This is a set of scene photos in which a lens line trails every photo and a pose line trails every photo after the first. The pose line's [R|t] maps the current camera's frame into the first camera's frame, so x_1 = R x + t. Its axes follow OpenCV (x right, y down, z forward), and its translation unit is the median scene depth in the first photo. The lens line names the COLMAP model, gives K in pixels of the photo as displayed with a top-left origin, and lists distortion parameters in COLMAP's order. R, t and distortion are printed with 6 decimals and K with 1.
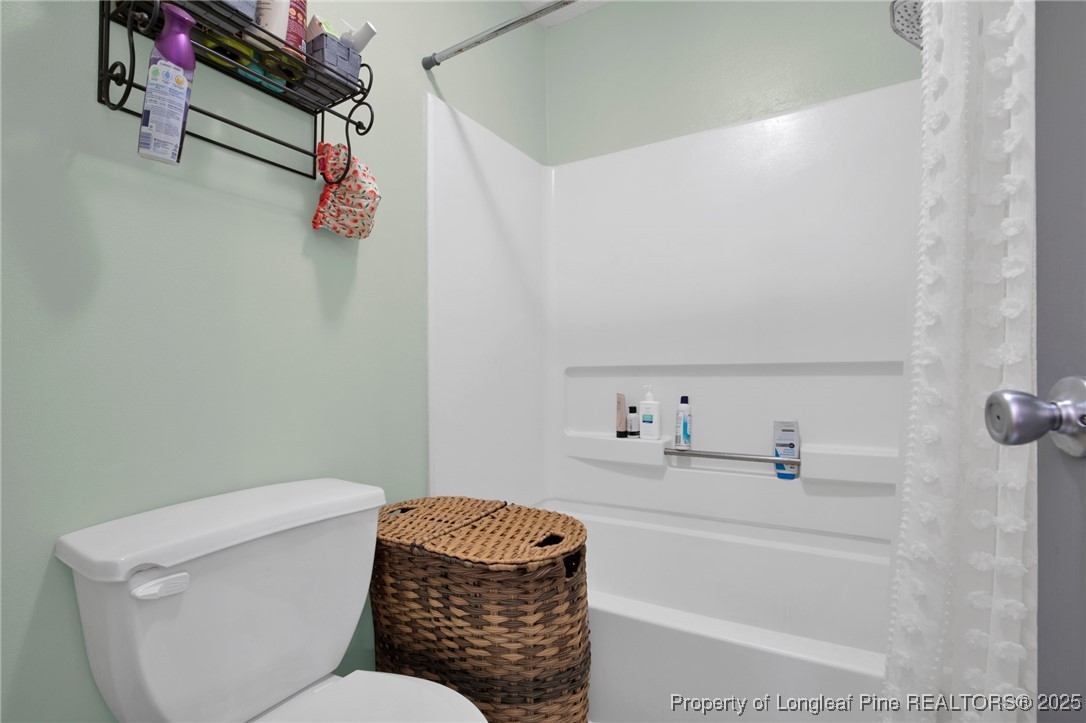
lens RADIAL K [[508.0, 0, 564.6], [0, 508.0, 370.5], [0, 0, 1]] dist [-0.020378, 0.006316]
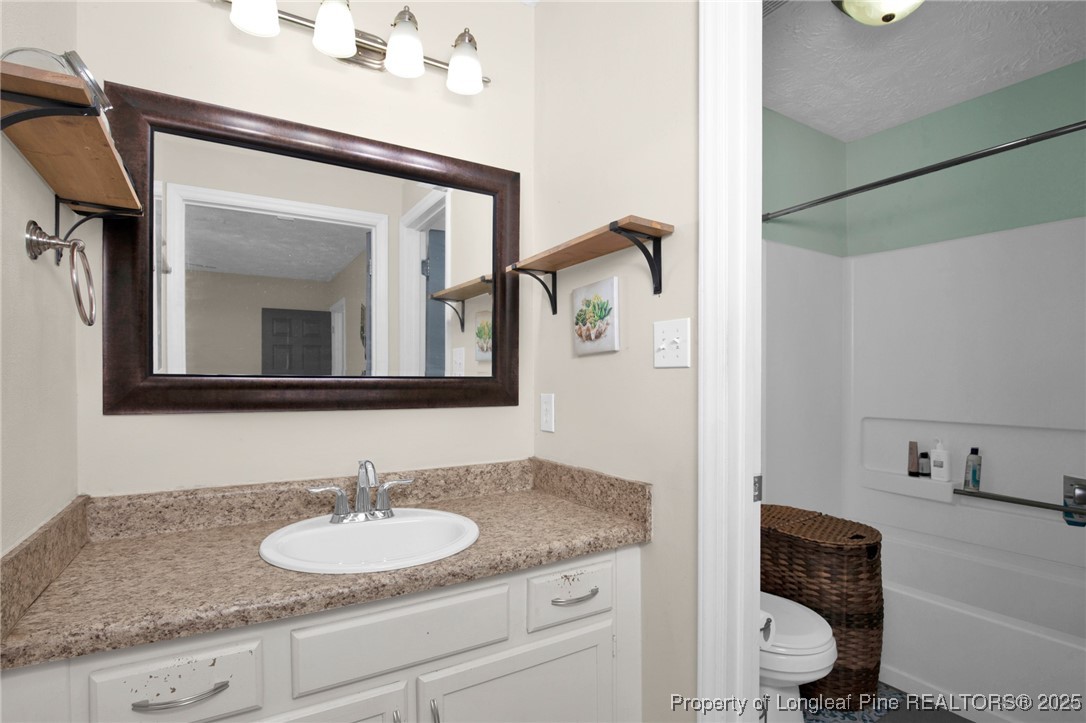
lens RADIAL K [[512.0, 0, 554.4], [0, 512.0, 377.6], [0, 0, 1]] dist [-0.018640, -0.000041]
pose [[0.865263, 0.004607, -0.501297, -0.048860], [-0.008873, 0.999942, -0.006127, -0.162898], [0.501240, 0.009749, 0.865253, -0.890174]]
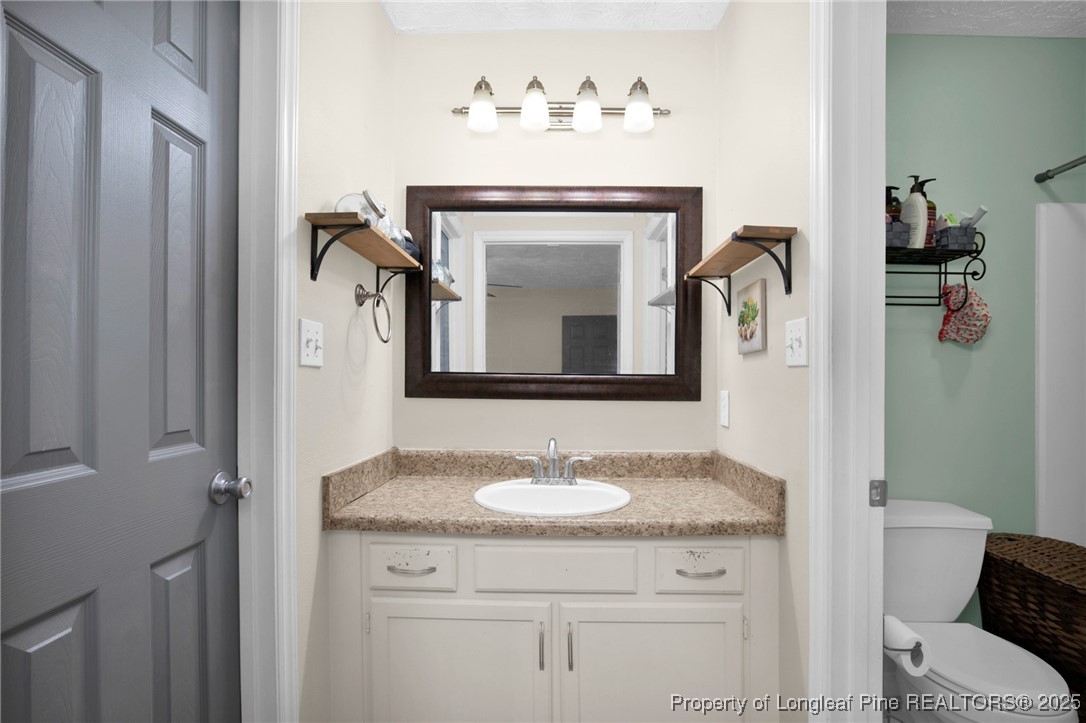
lens RADIAL K [[508.0, 0, 564.6], [0, 508.0, 370.5], [0, 0, 1]] dist [-0.020378, 0.006316]
pose [[0.482908, 0.000537, -0.875671, 0.319559], [-0.016528, 0.999827, -0.008502, -0.165961], [0.875515, 0.018579, 0.482834, -0.800226]]
